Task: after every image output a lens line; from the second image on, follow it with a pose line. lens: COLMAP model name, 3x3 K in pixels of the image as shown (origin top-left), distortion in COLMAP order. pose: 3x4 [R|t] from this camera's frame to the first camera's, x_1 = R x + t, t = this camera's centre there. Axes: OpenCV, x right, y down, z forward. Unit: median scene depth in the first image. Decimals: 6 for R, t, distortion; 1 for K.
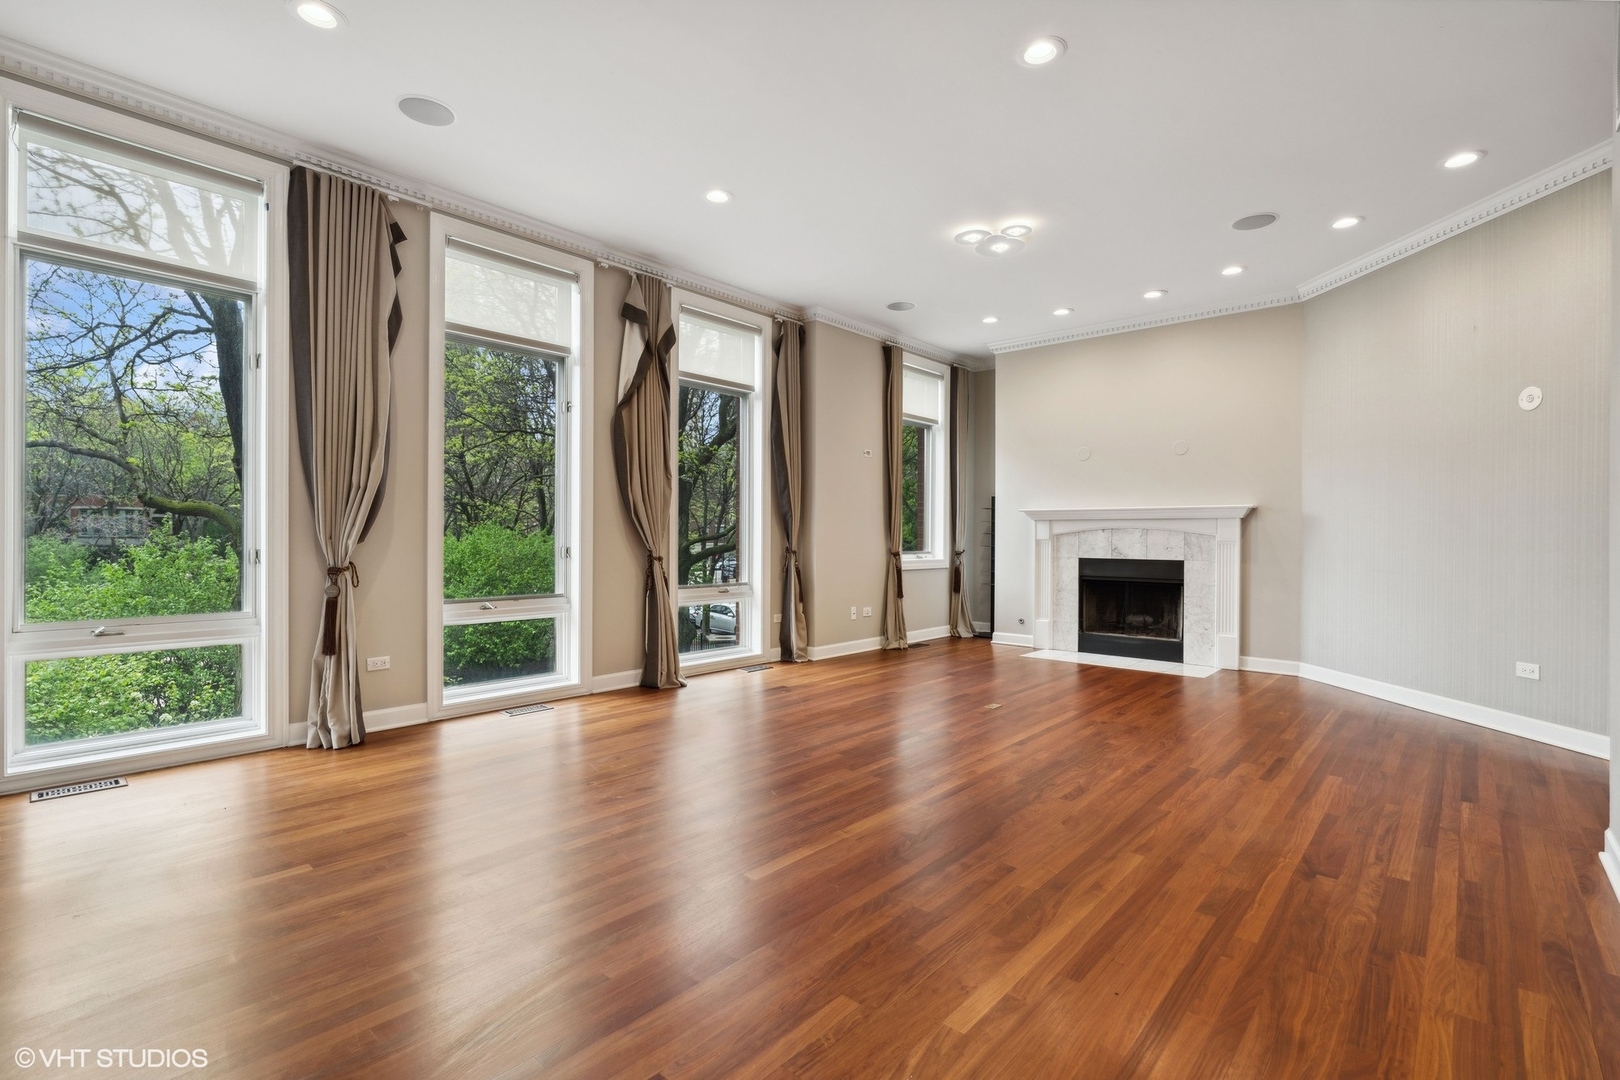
lens RADIAL K [[746.4, 0, 810.1], [0, 746.4, 541.0], [0, 0, 1]] dist [-0.021716, 0.002194]
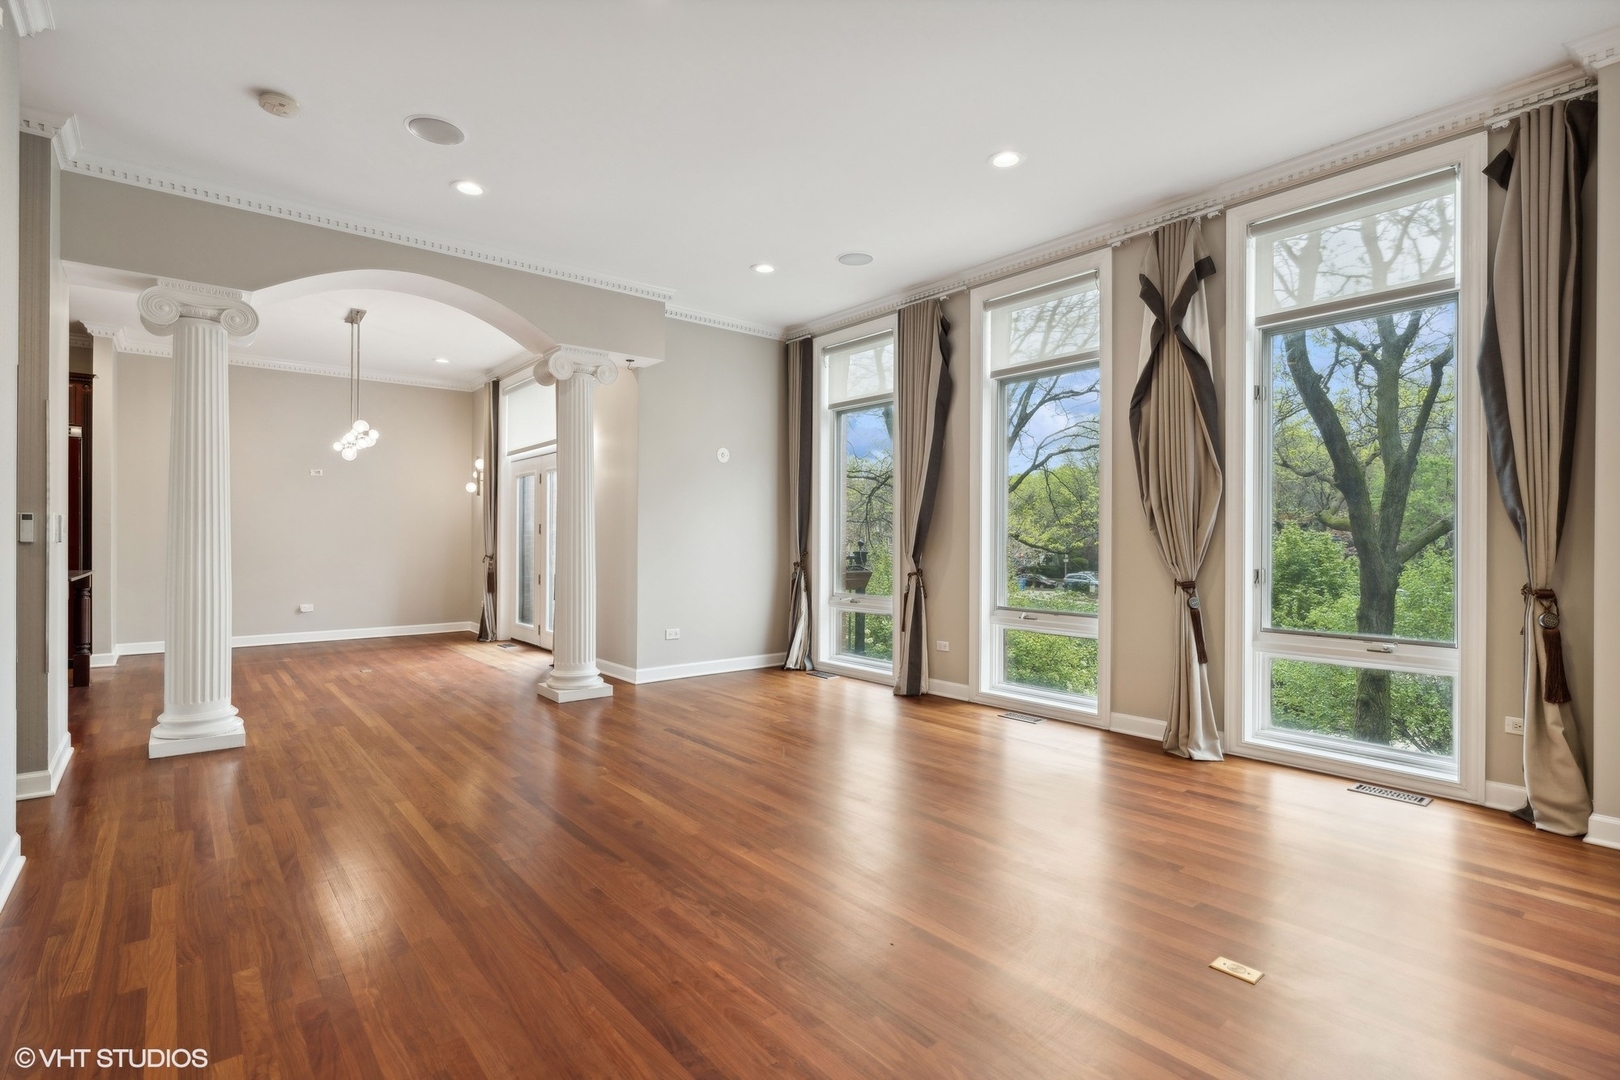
lens RADIAL K [[781.8, 0, 809.2], [0, 781.8, 534.6], [0, 0, 1]] dist [0.013777, 0.000434]
pose [[-0.166891, -0.022403, -0.985721, 0.544825], [-0.019892, 0.999615, -0.019351, -0.002583], [0.985775, 0.016378, -0.167273, 0.636206]]
